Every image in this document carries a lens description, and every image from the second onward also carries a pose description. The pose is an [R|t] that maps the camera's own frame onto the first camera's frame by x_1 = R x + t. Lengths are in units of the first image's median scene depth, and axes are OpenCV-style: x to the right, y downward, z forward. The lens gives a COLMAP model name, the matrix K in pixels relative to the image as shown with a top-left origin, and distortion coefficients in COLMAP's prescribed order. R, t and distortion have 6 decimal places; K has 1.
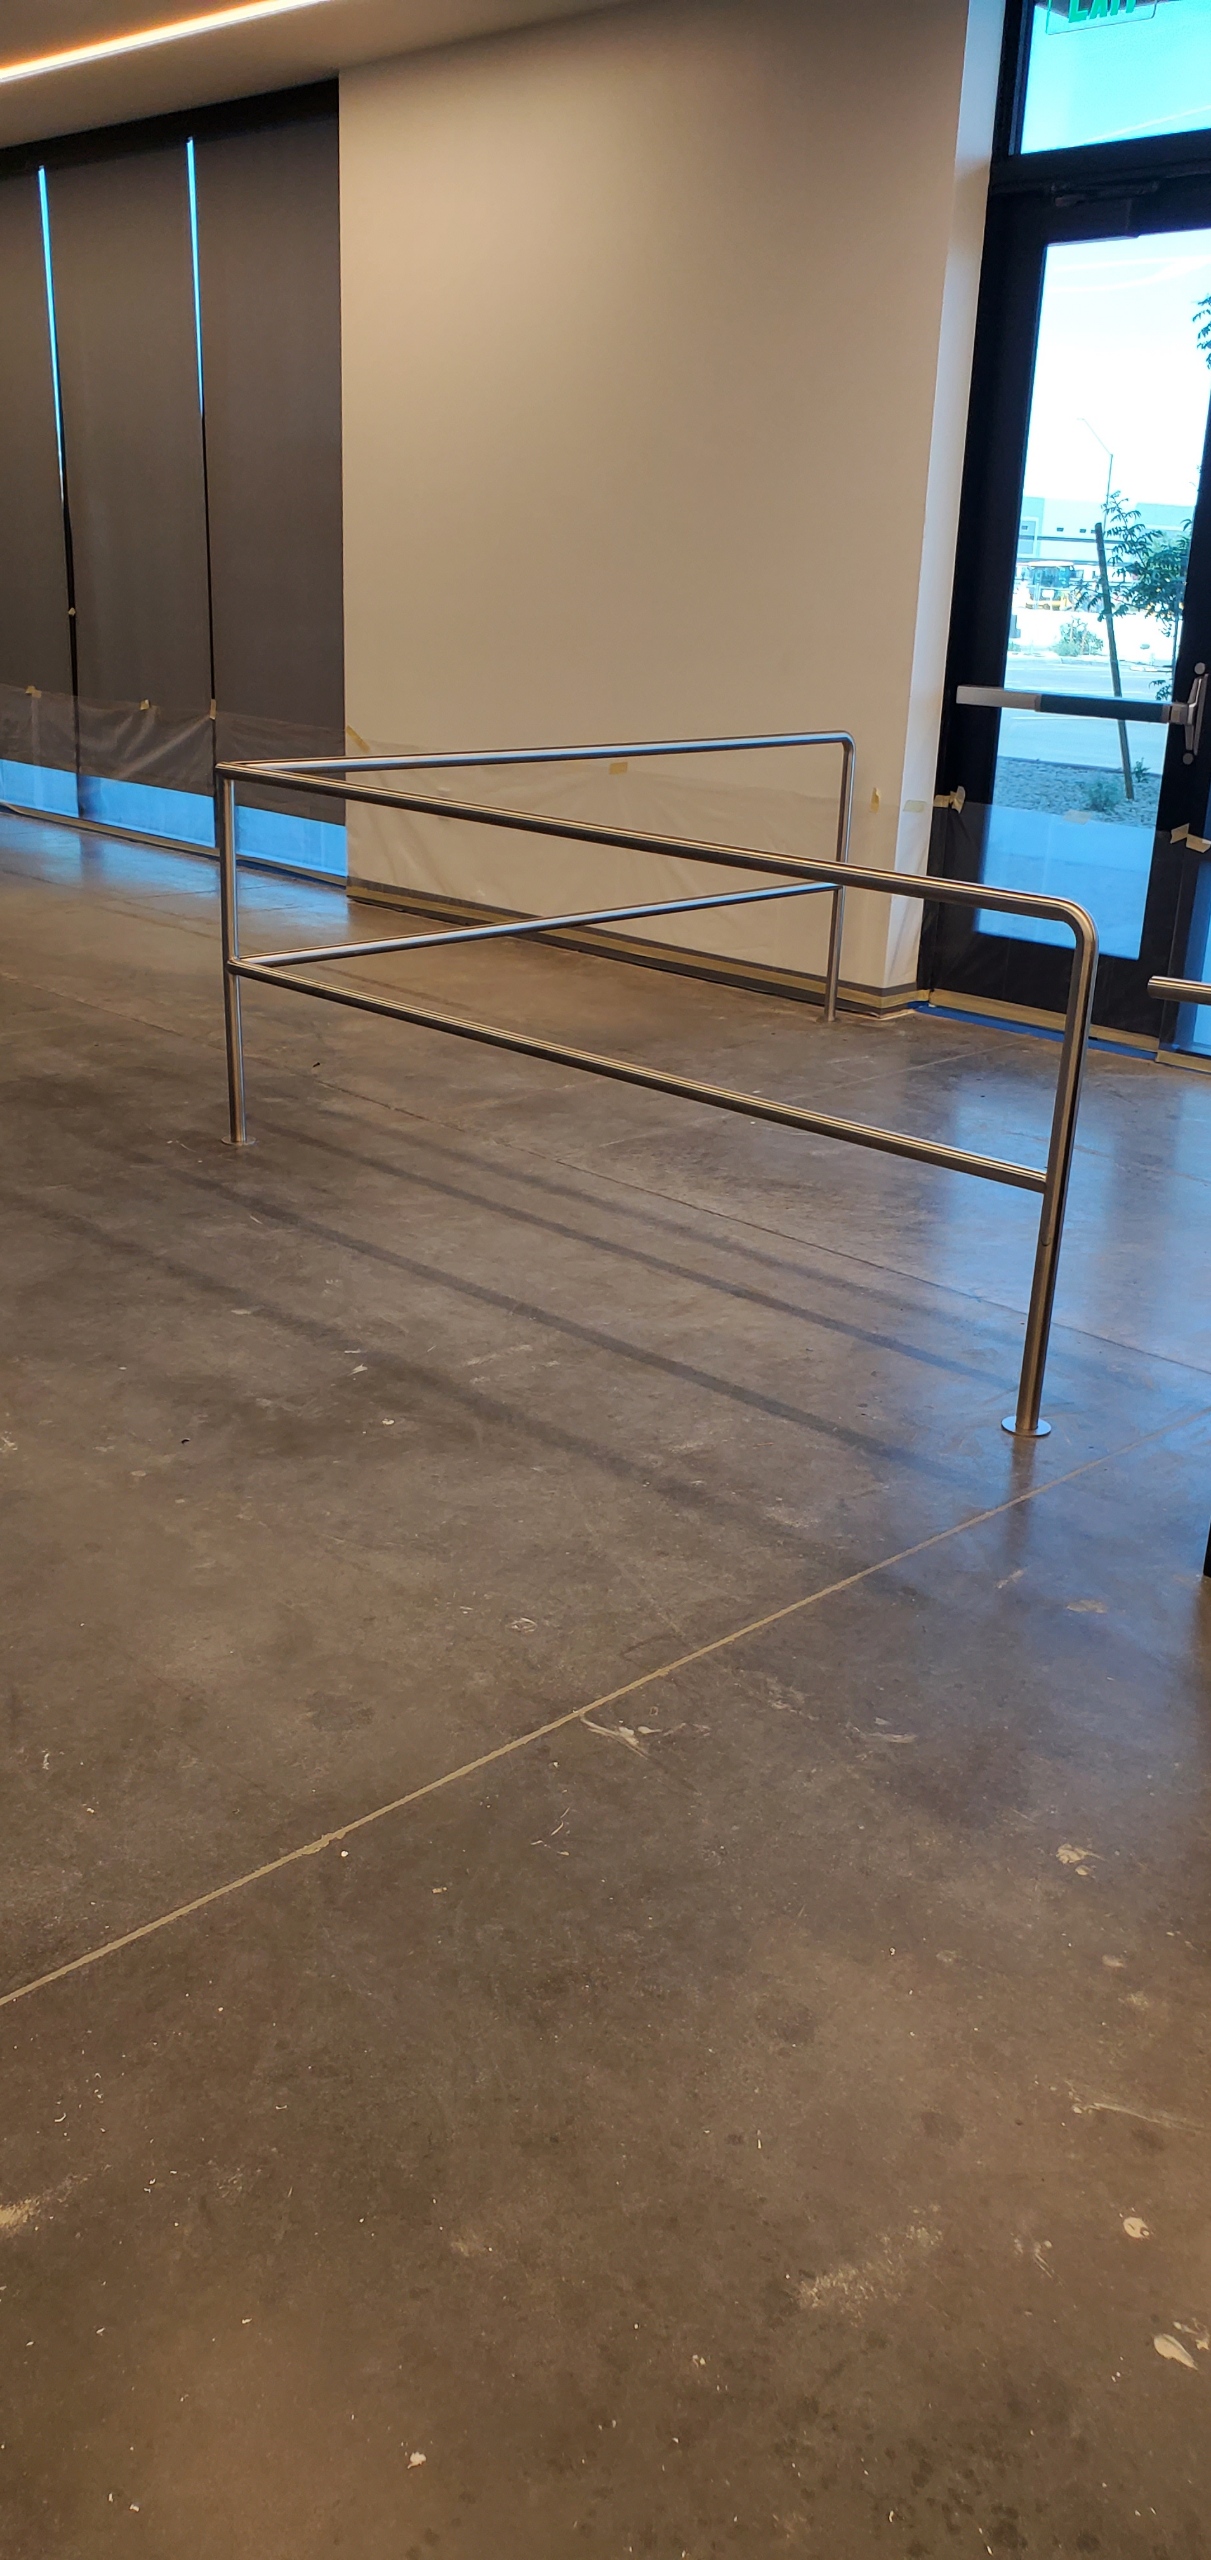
lens RADIAL K [[2011.3, 0, 550.7], [0, 2011.3, 1345.7], [0, 0, 1]] dist [0.123977, -0.367527]
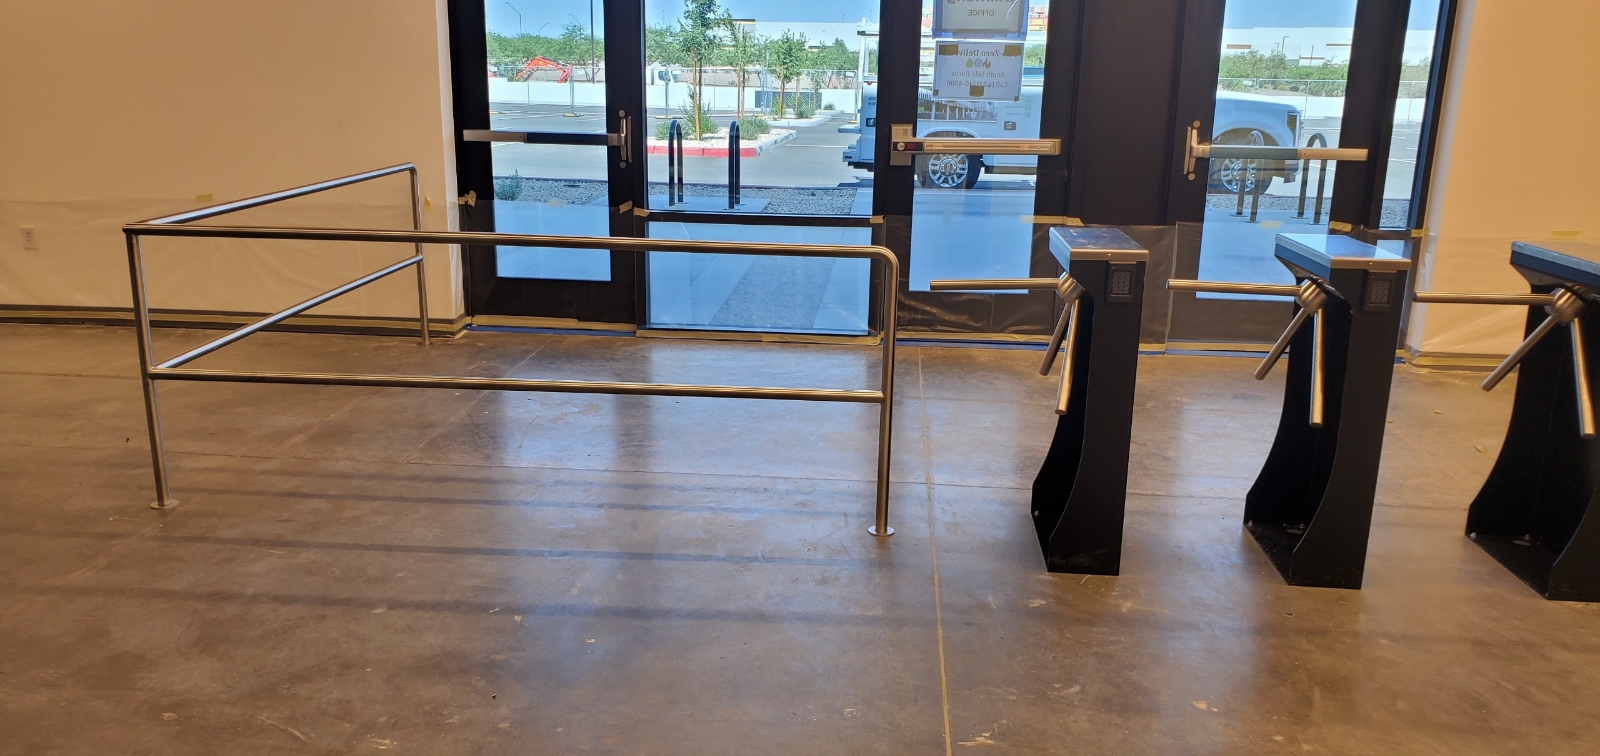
lens RADIAL K [[1257.1, 0, 801.5], [0, 1257.1, 436.4], [0, 0, 1]] dist [0.123977, -0.367527]
pose [[0.740138, -0.211816, 0.638223, -0.351122], [0.249573, 0.967834, 0.031782, -0.065426], [-0.624426, 0.135761, 0.769195, 0.109522]]
